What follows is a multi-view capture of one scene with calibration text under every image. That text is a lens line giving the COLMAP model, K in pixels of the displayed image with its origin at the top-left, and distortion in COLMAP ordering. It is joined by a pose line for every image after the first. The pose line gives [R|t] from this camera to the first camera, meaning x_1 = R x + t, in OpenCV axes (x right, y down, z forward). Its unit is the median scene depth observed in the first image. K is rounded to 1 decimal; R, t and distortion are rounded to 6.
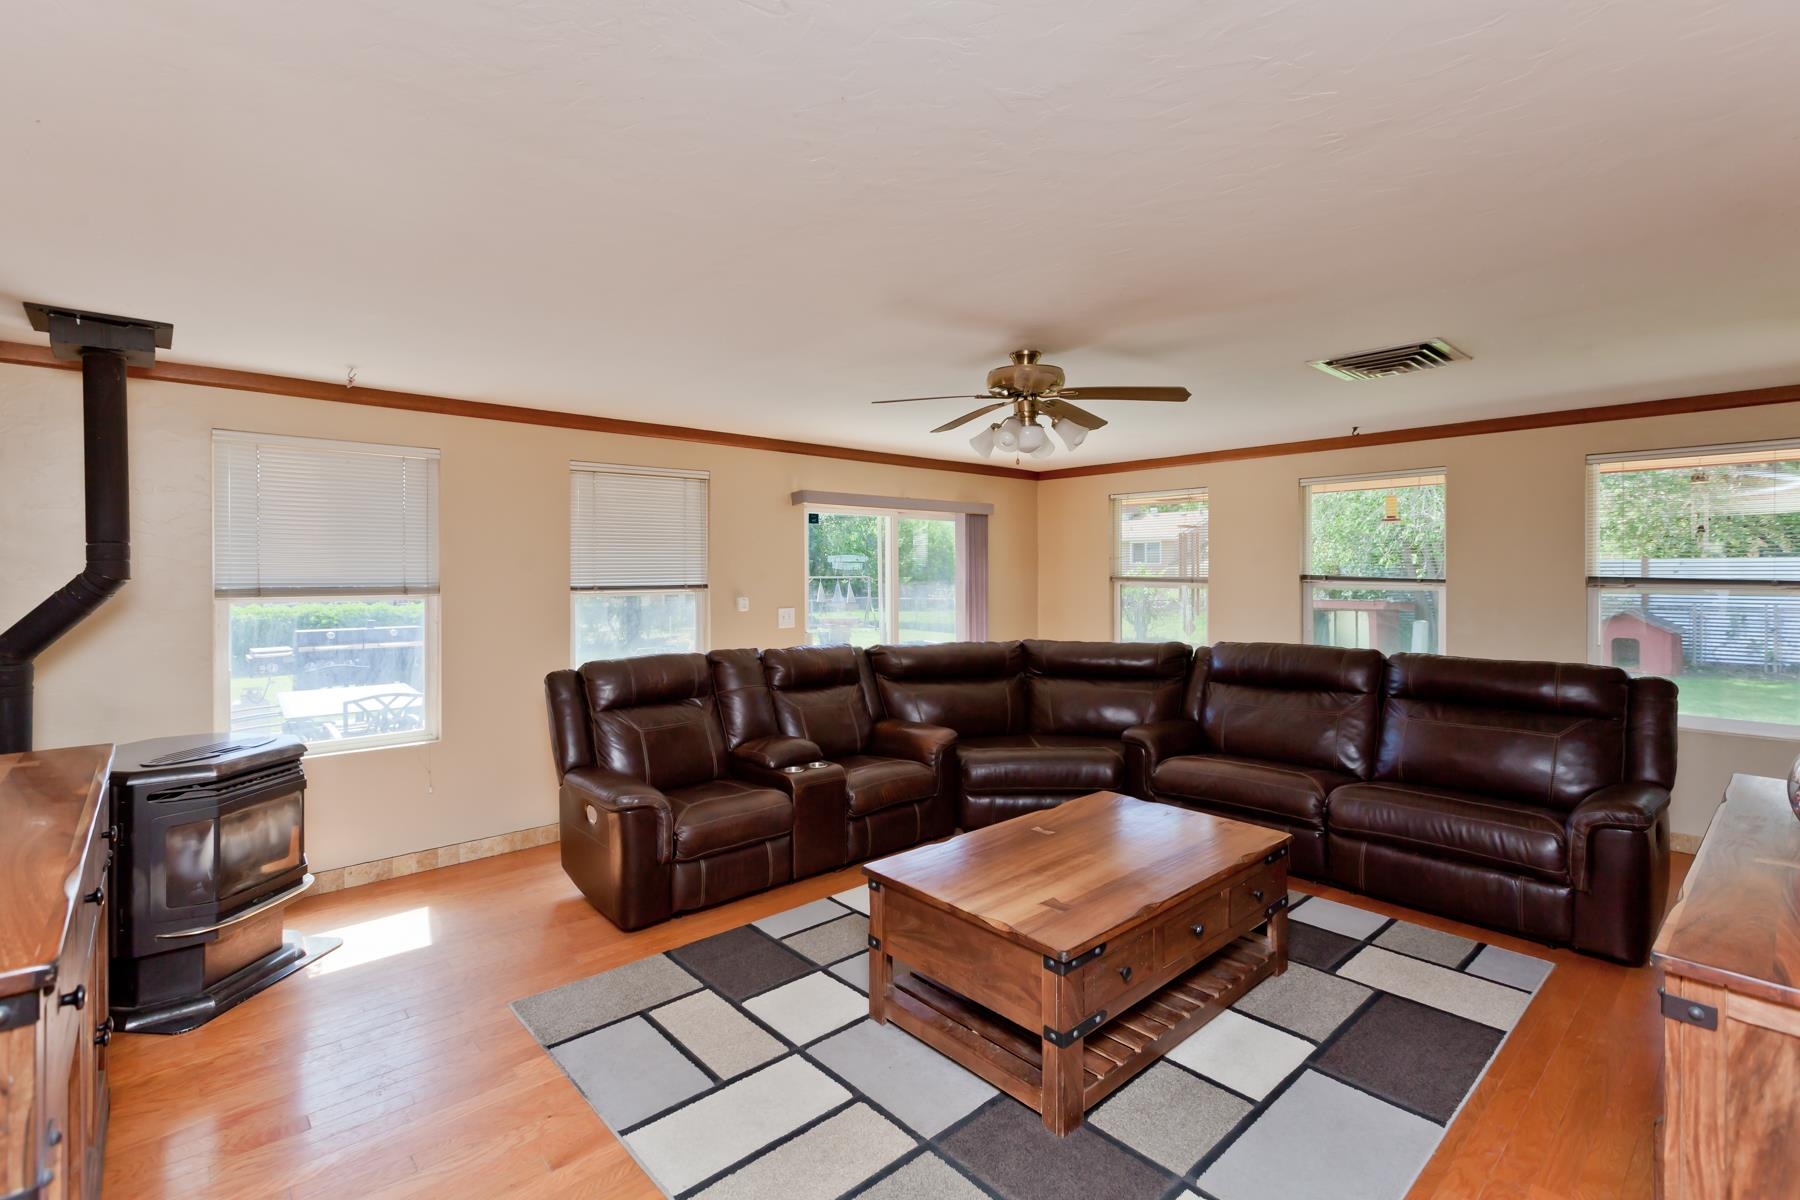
lens RADIAL K [[822.0, 0, 898.8], [0, 822.0, 588.0], [0, 0, 1]] dist [0.001551, -0.001870]
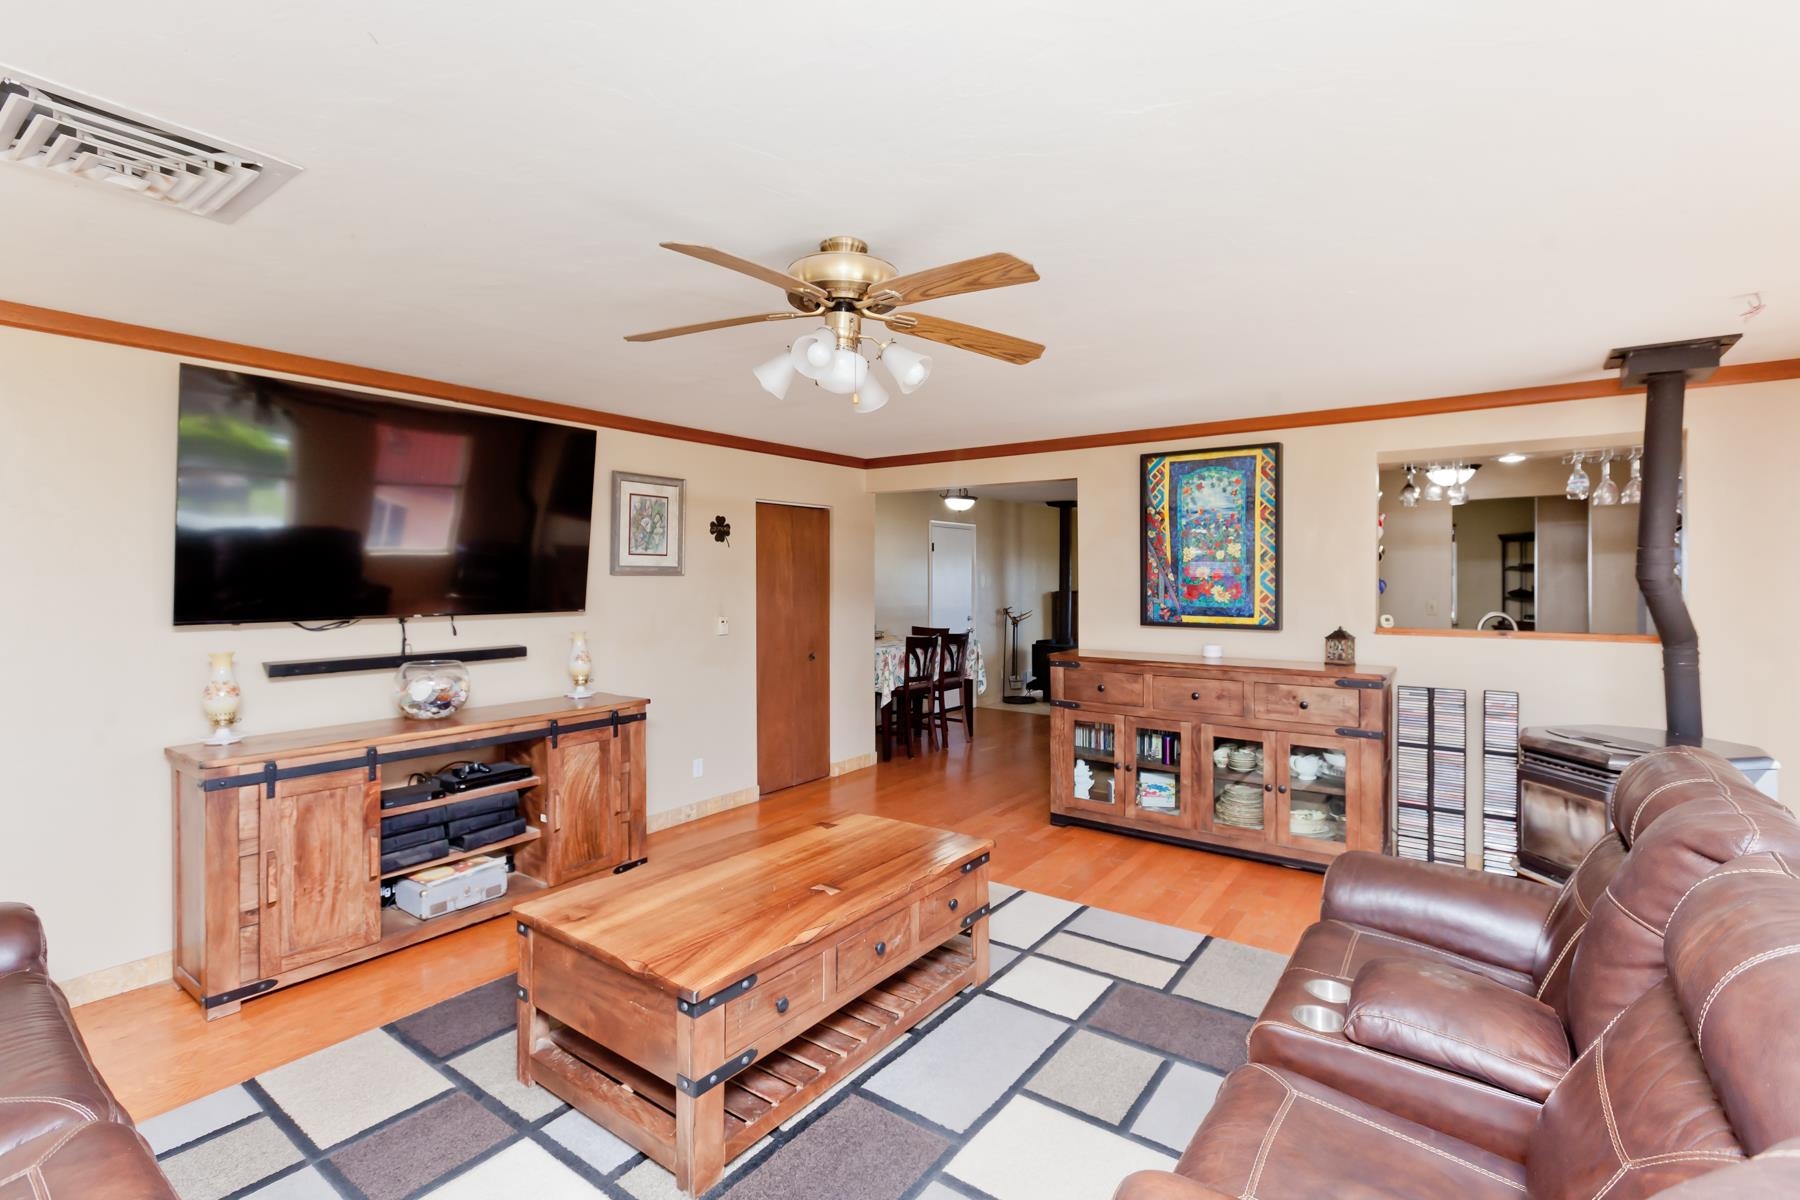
lens RADIAL K [[822.0, 0, 897.6], [0, 822.0, 579.9], [0, 0, 1]] dist [0.001551, -0.001870]
pose [[-0.979831, 0.002700, -0.199807, 0.294272], [-0.001804, 0.999748, 0.022359, -0.035544], [0.199818, 0.022269, -0.979580, 1.990312]]
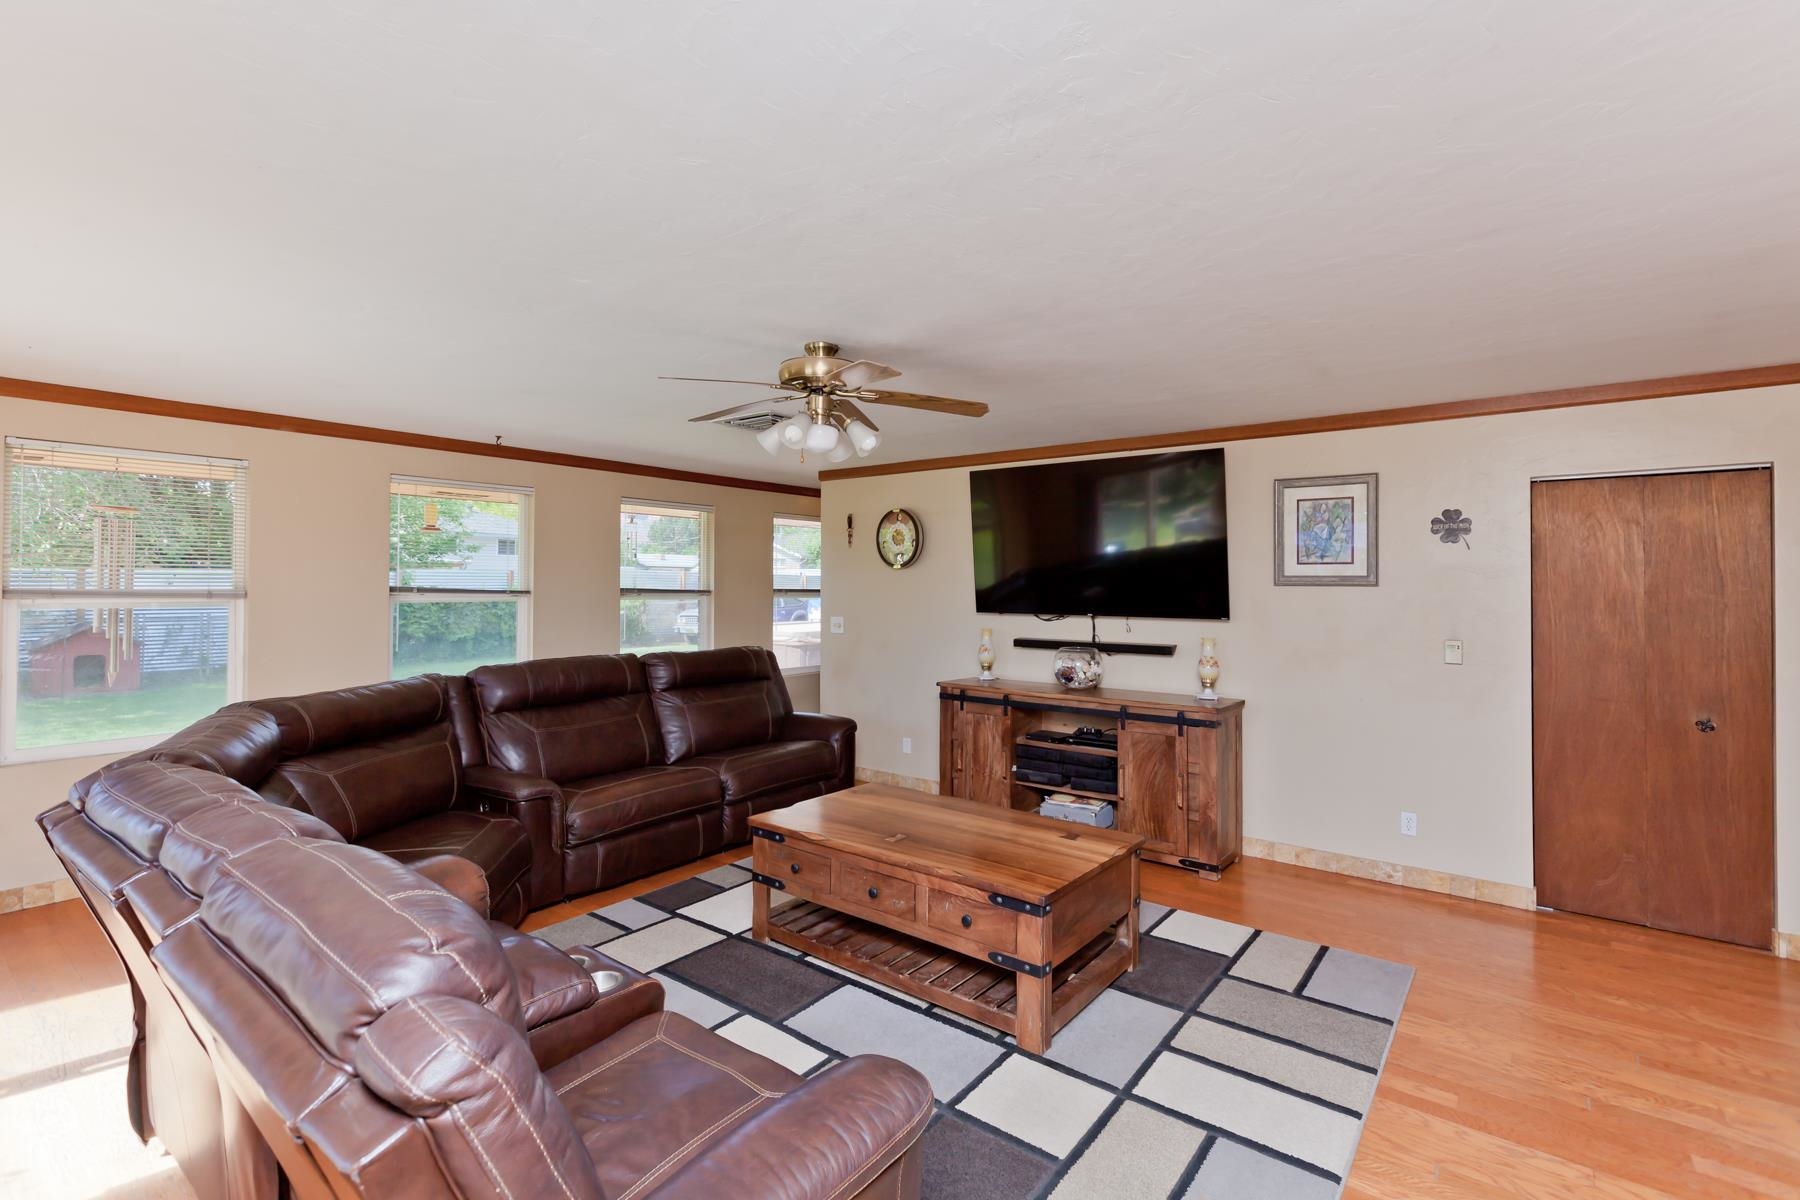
lens RADIAL K [[822.0, 0, 910.0], [0, 822.0, 580.3], [0, 0, 1]] dist [0.001551, -0.001870]
pose [[-0.179059, 0.005137, 0.983825, -0.918966], [0.015396, 0.999879, -0.002419, -0.024935], [-0.983718, 0.014714, -0.179117, 1.276827]]
